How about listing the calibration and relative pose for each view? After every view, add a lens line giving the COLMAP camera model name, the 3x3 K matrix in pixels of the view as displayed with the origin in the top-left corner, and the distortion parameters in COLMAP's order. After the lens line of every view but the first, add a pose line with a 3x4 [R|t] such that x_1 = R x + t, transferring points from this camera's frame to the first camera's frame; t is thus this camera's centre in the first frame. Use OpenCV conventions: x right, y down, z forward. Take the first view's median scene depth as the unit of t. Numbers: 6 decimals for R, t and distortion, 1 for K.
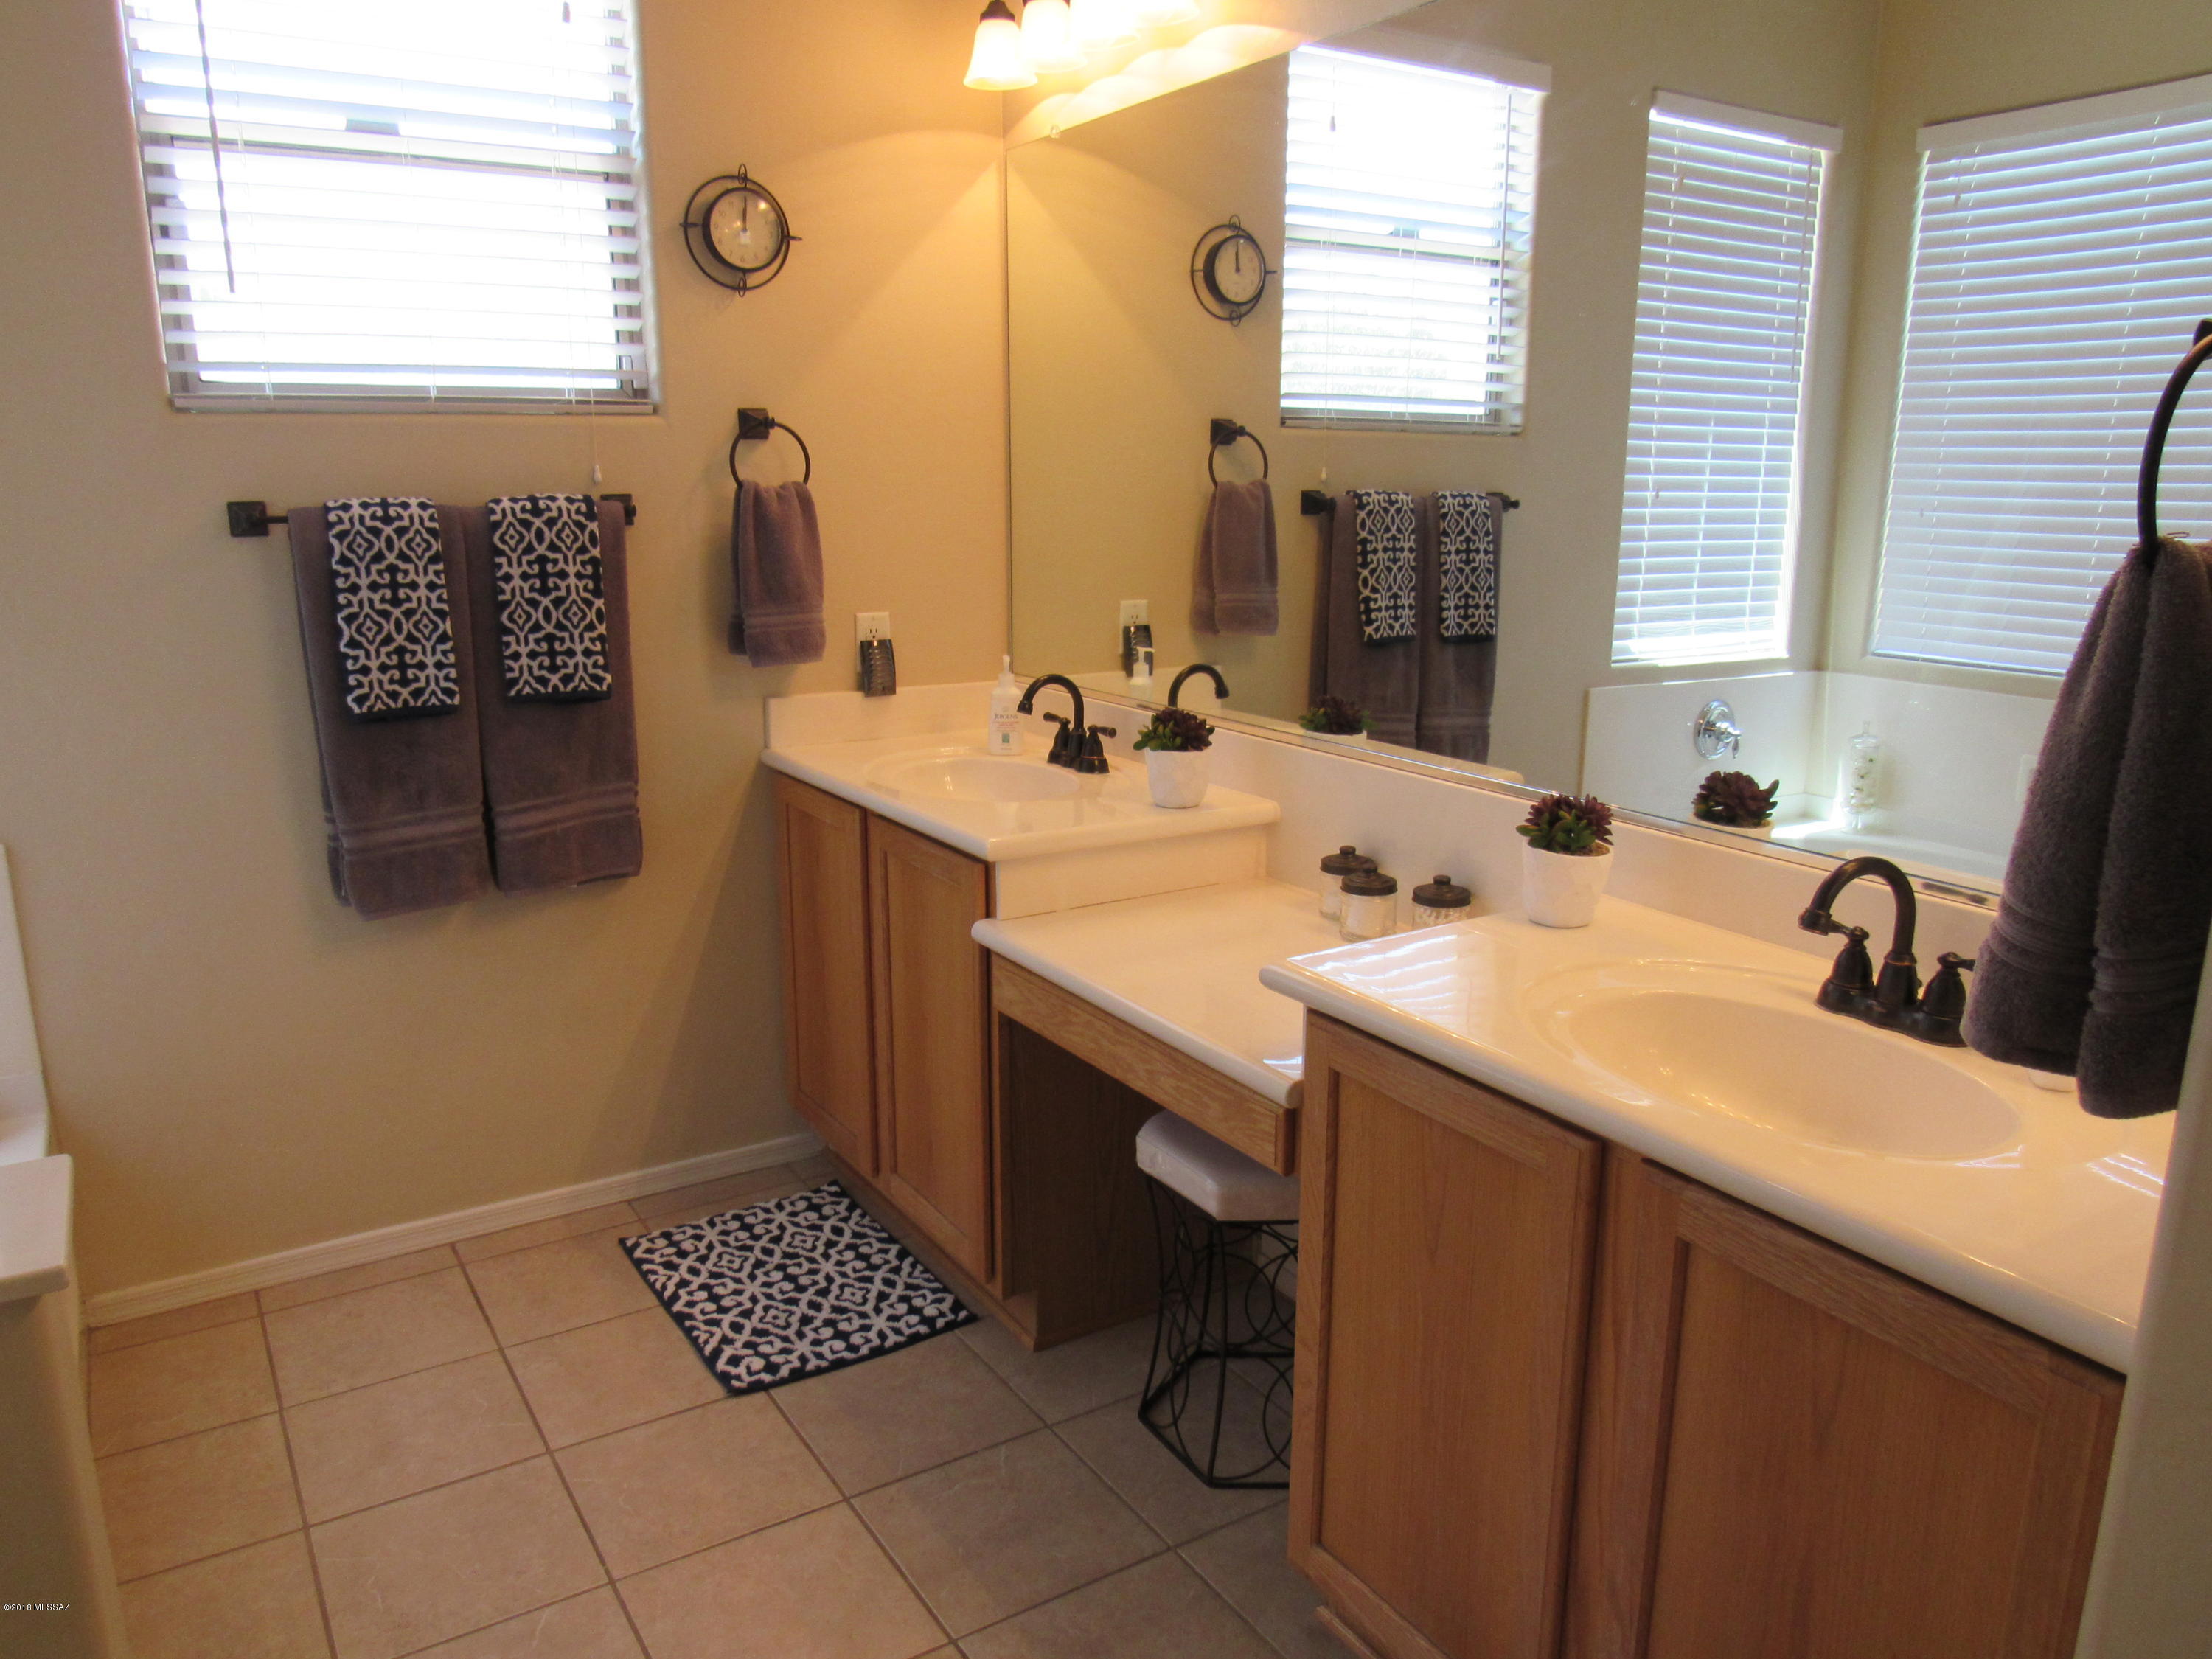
lens RADIAL K [[1579.3, 0, 1107.5], [0, 1579.3, 824.0], [0, 0, 1]] dist [-0.030882, 0.013917]
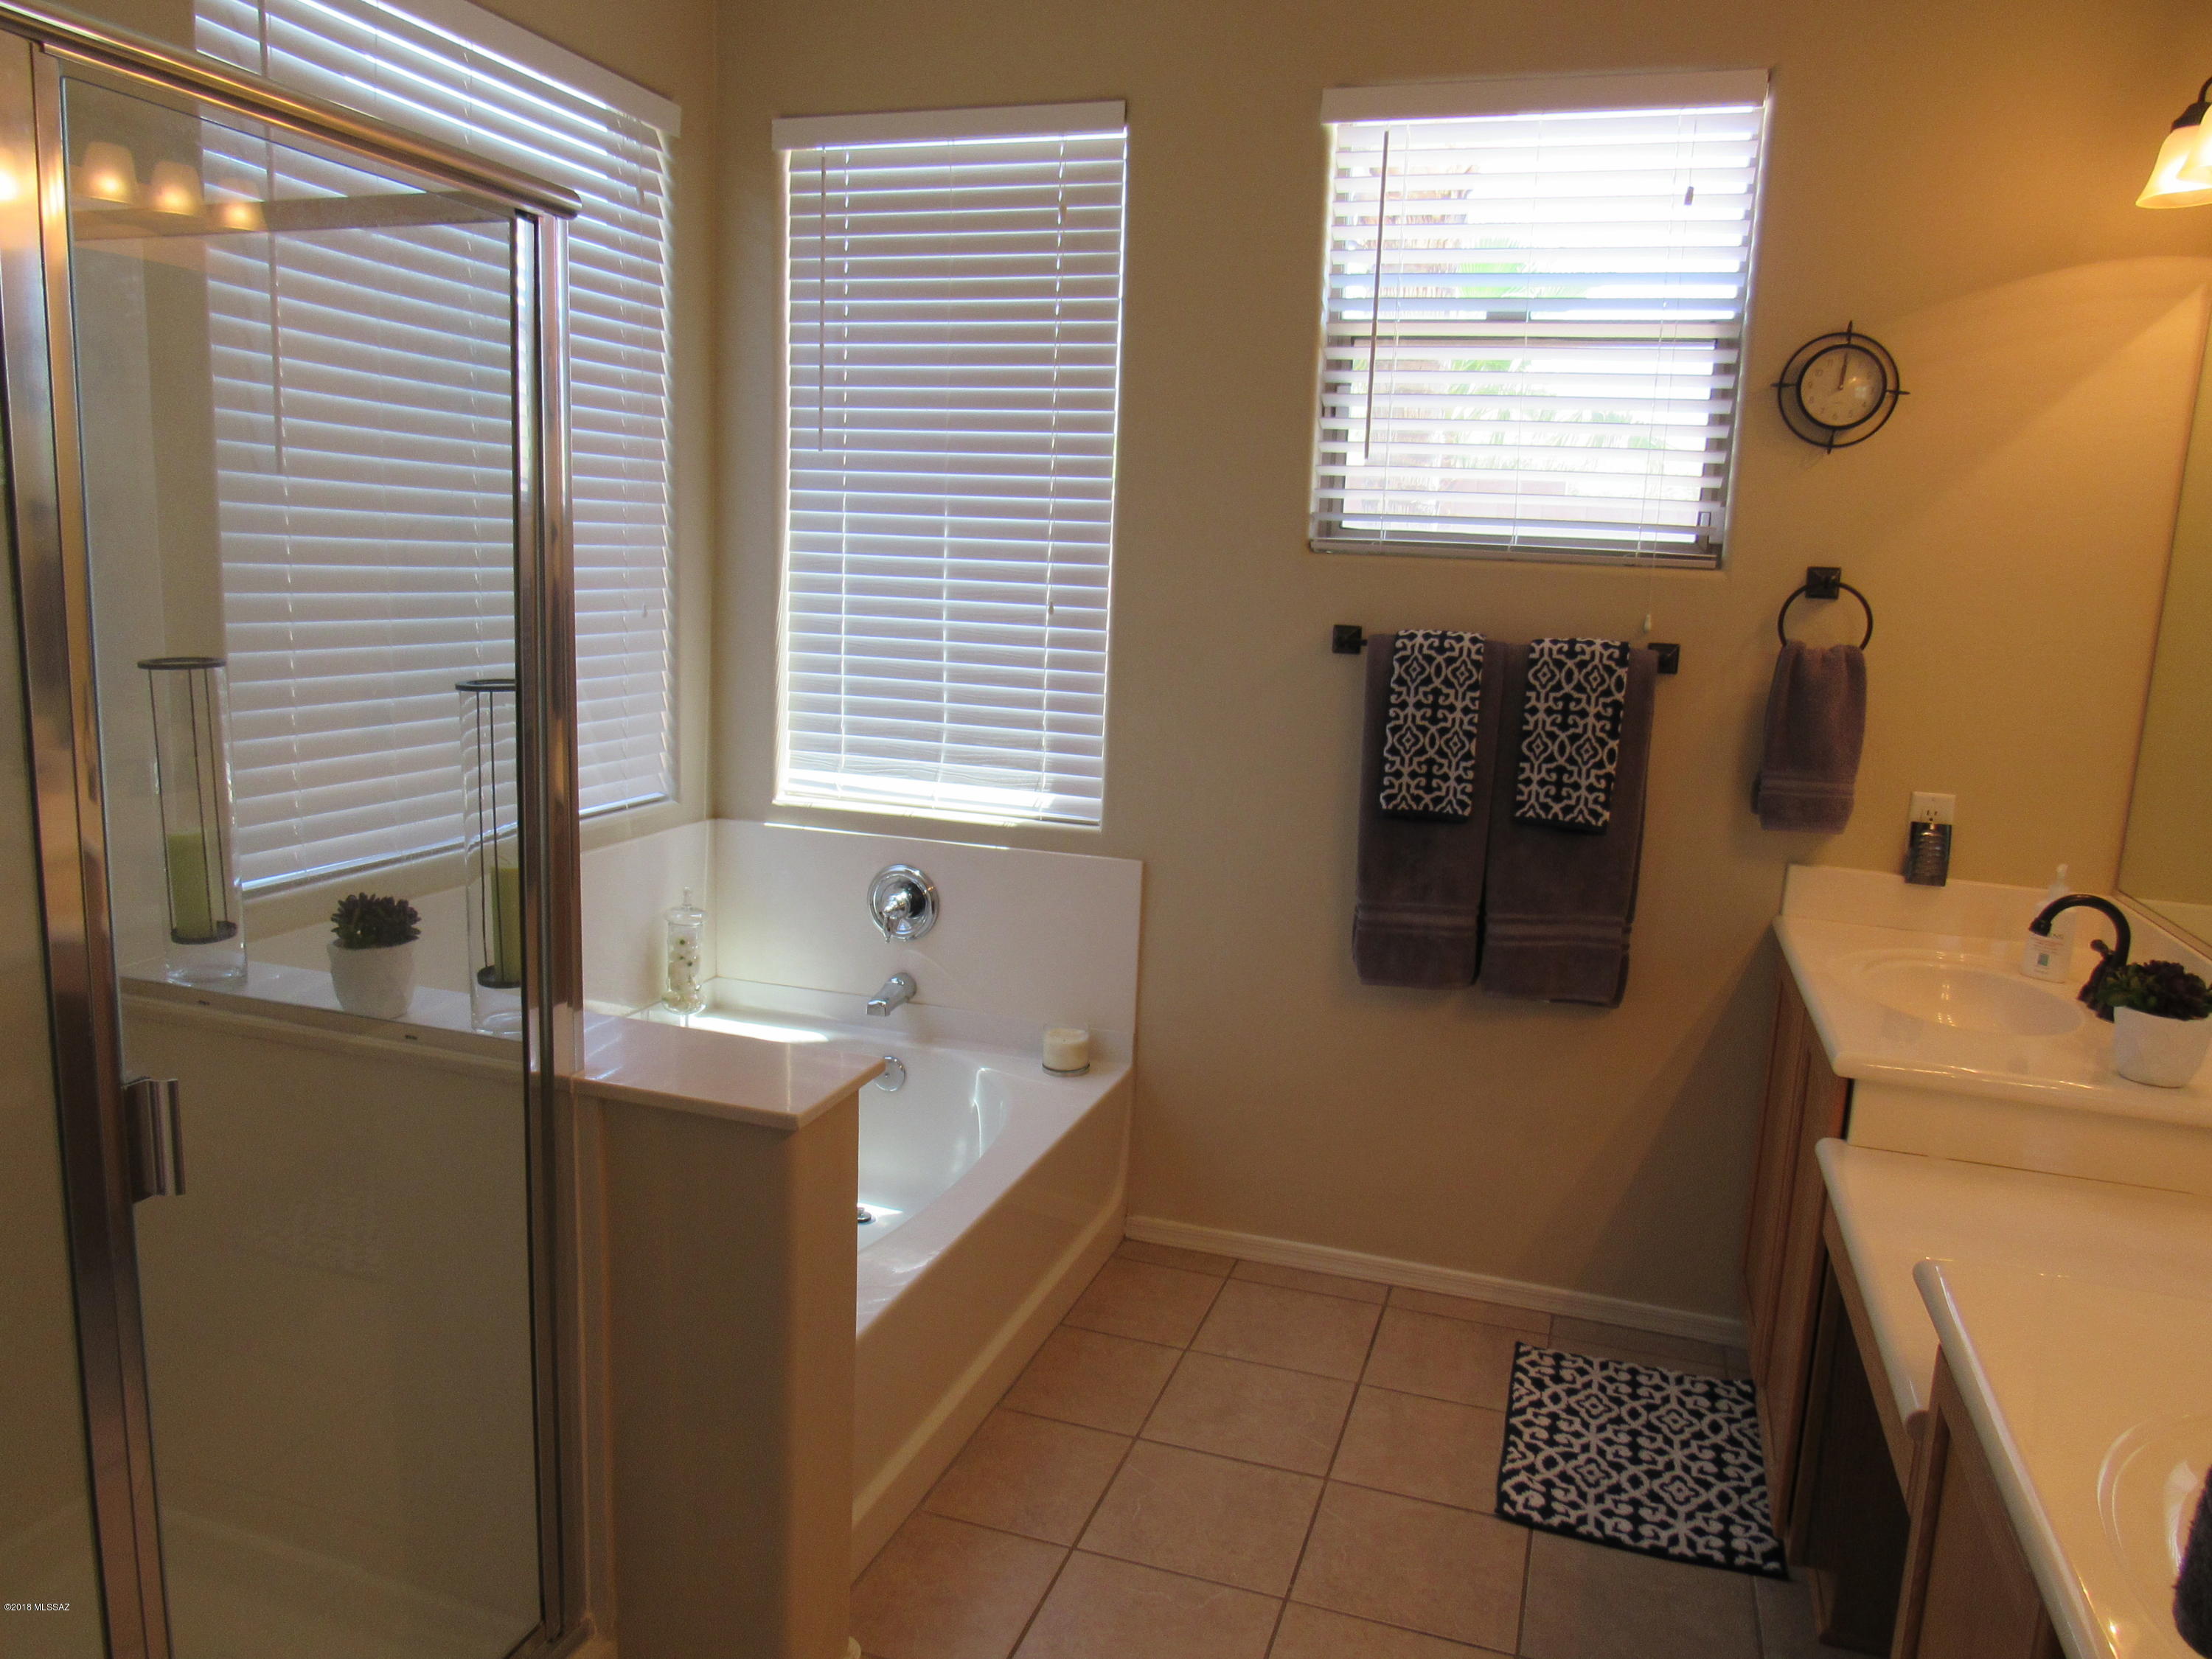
lens RADIAL K [[1579.3, 0, 1107.2], [0, 1579.3, 830.0], [0, 0, 1]] dist [-0.030882, 0.013917]
pose [[0.637666, 0.163076, -0.752853, 0.265634], [-0.216998, 0.975783, 0.027569, -0.040445], [0.739117, 0.145788, 0.657611, 0.068045]]
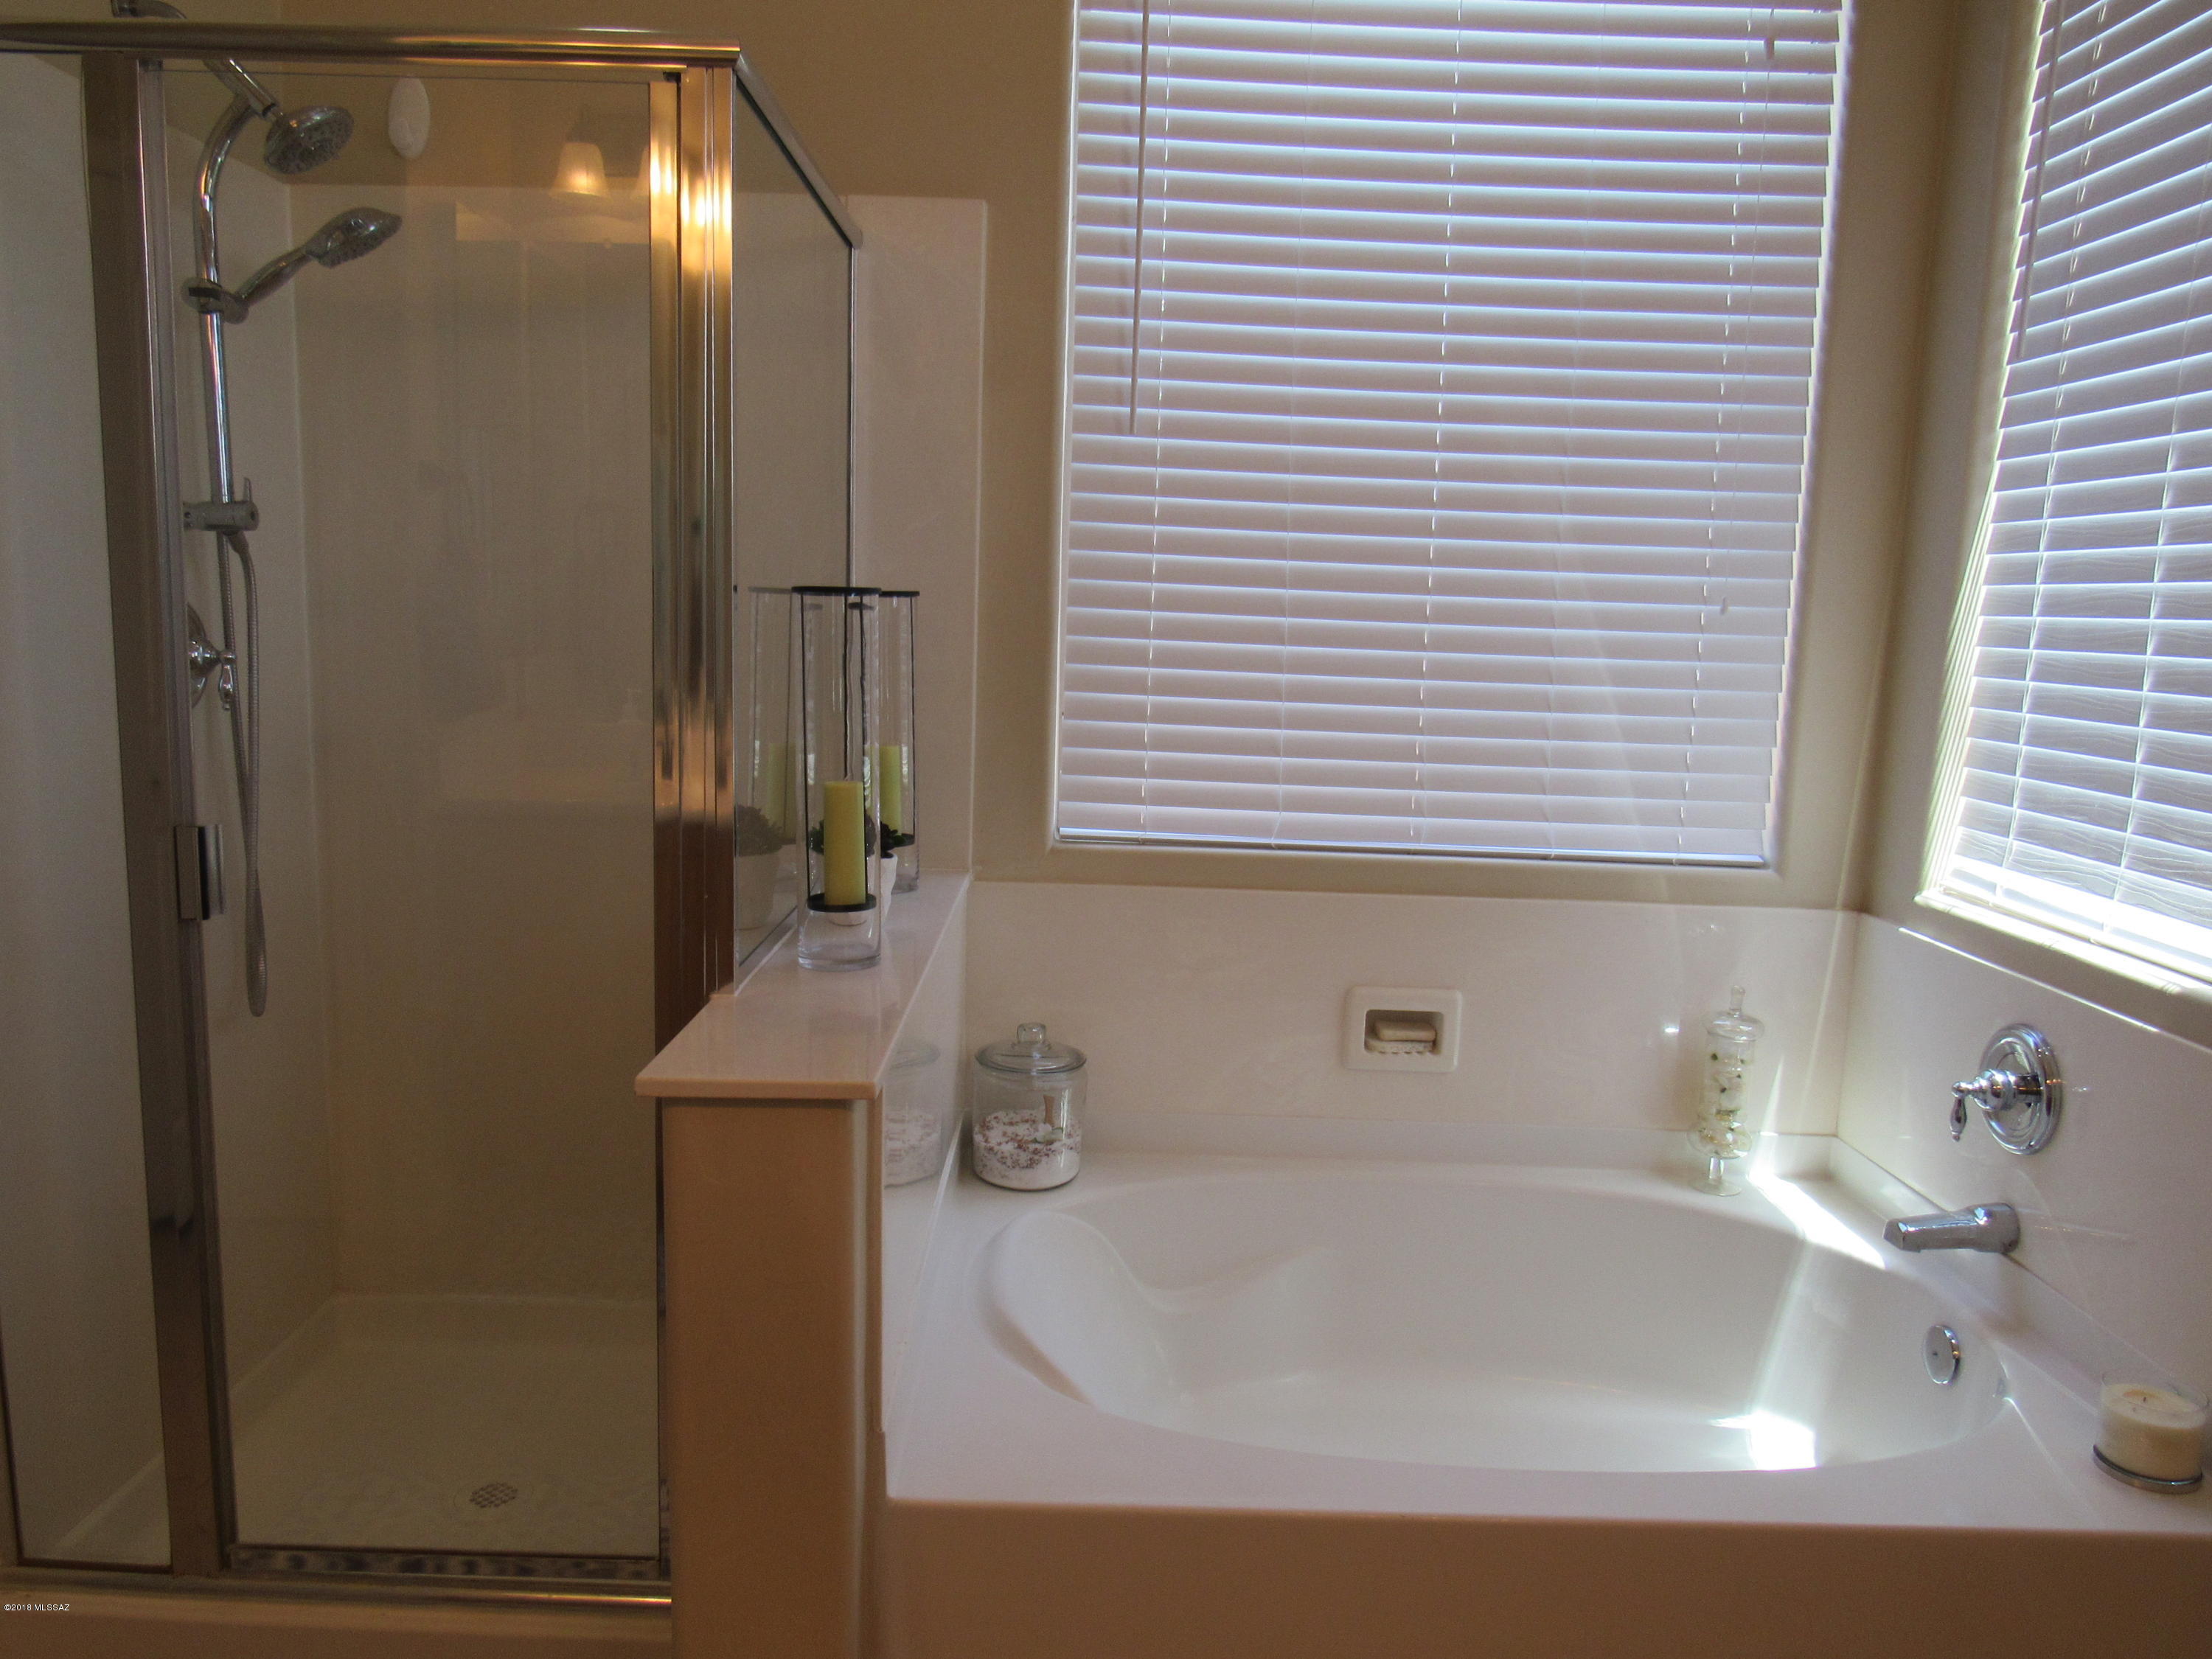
lens RADIAL K [[1579.3, 0, 1092.0], [0, 1579.3, 841.0], [0, 0, 1]] dist [-0.030882, 0.013917]
pose [[-0.536828, 0.112440, -0.836166, 0.068643], [-0.222575, 0.937096, 0.268908, -0.129941], [0.813803, 0.330467, -0.478033, 0.759507]]
